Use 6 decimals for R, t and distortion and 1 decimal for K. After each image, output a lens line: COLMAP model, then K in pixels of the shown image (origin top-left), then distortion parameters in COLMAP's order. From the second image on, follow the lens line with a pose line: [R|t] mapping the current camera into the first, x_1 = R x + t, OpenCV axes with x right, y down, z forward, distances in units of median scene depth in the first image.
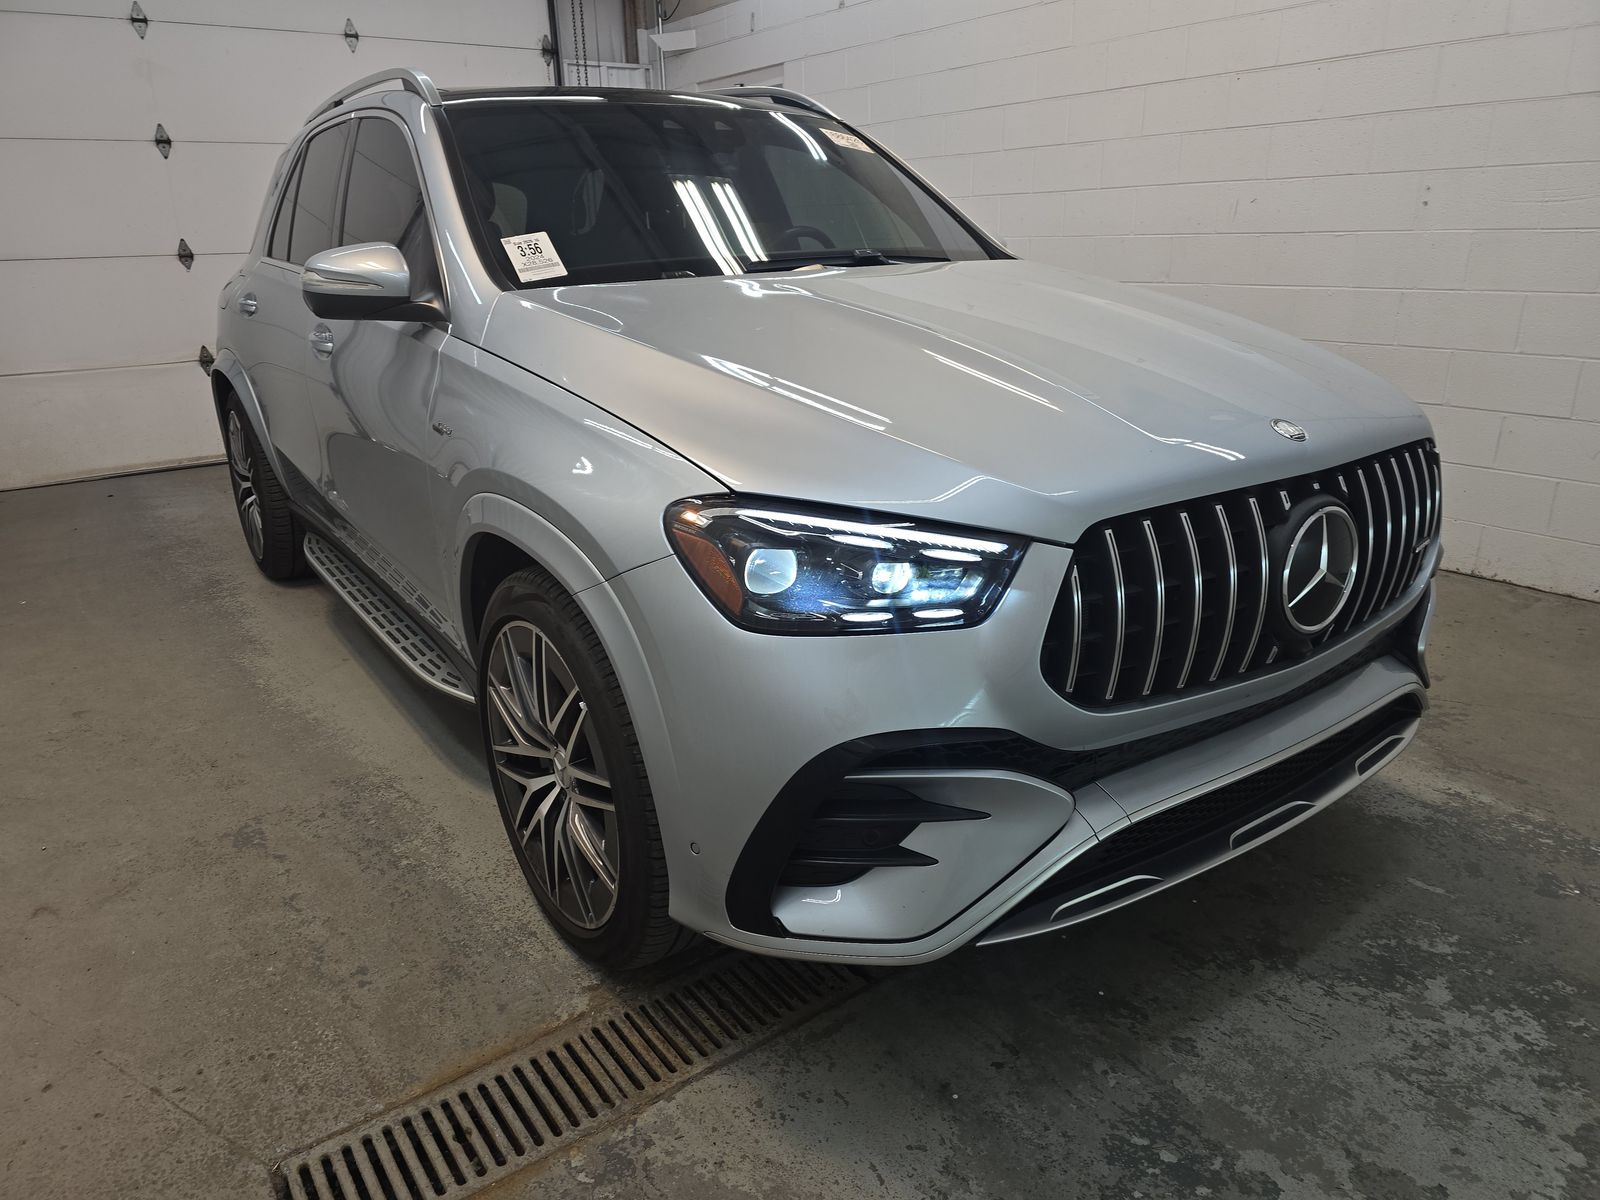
lens RADIAL K [[1090.6, 0, 800.0], [0, 1090.6, 600.0], [0, 0, 1]] dist [0.053707, -0.048886]
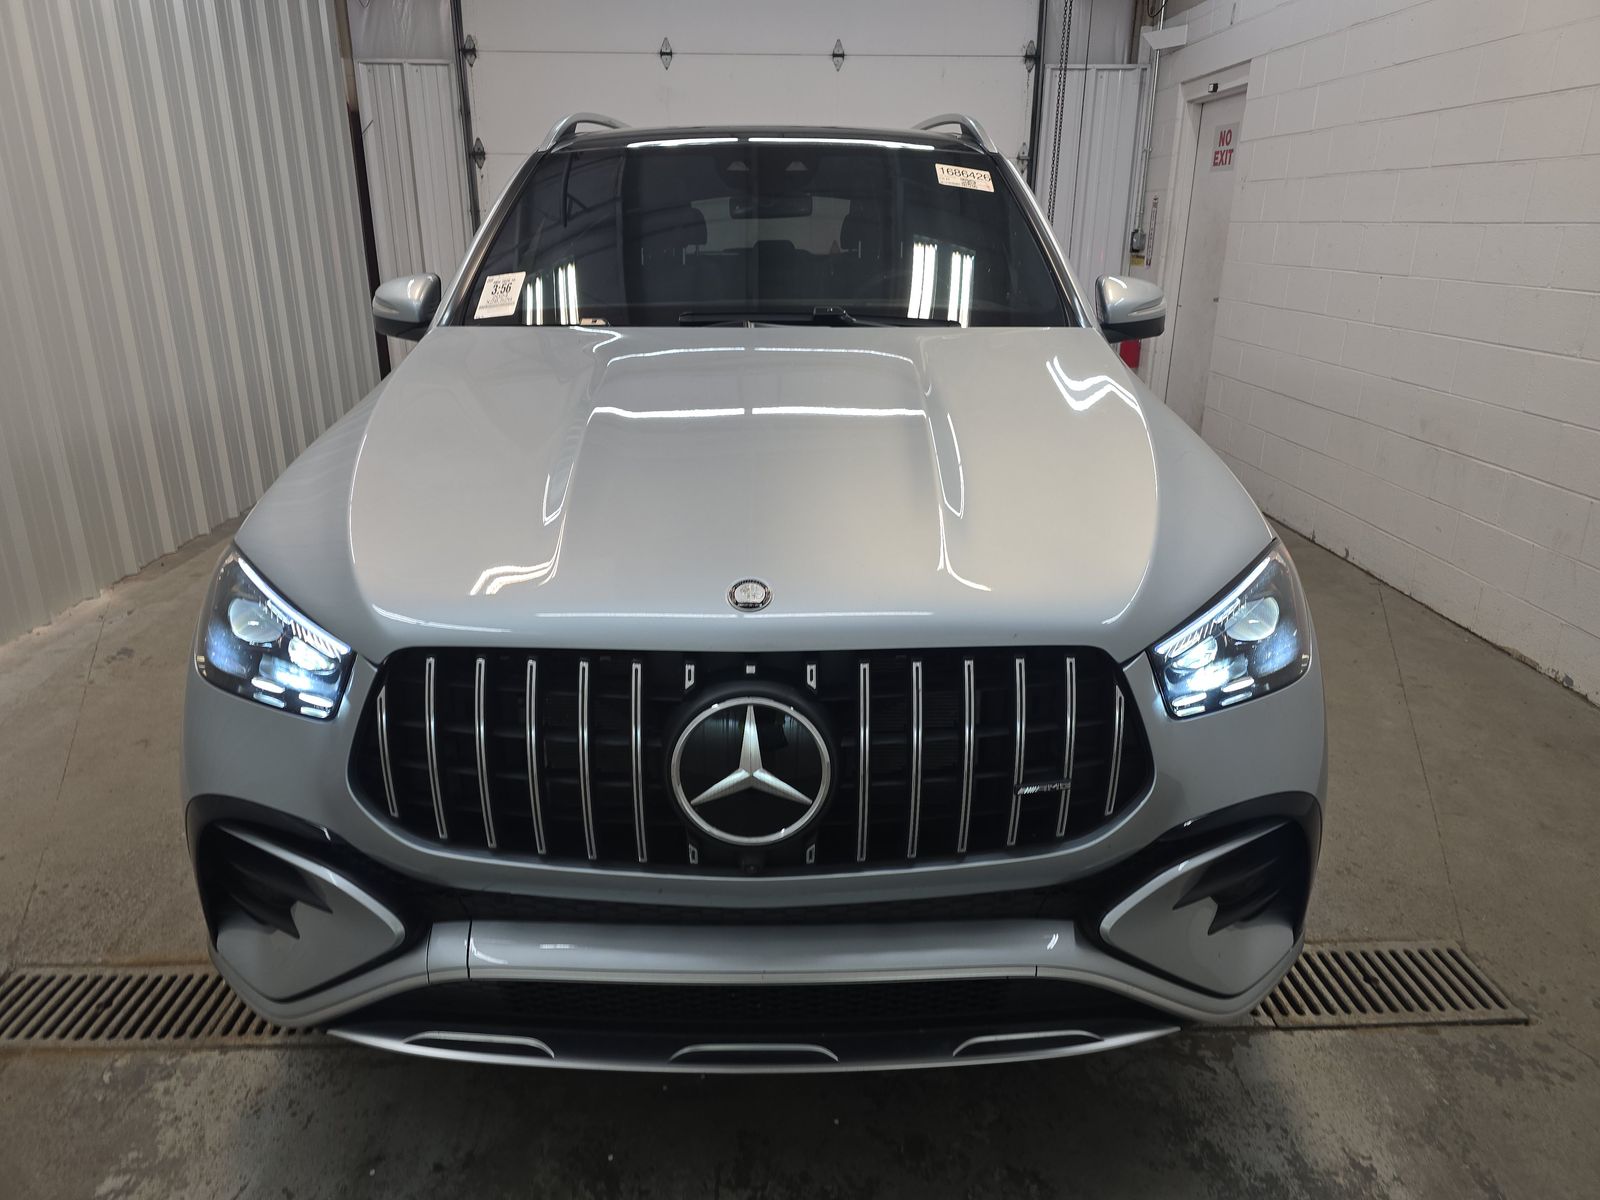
lens RADIAL K [[1090.6, 0, 800.0], [0, 1090.6, 600.0], [0, 0, 1]] dist [0.053707, -0.048886]
pose [[0.820630, 0.214771, -0.529566, 0.807050], [-0.208391, 0.975345, 0.072632, -0.193881], [0.532109, 0.050753, 0.845153, 0.301824]]
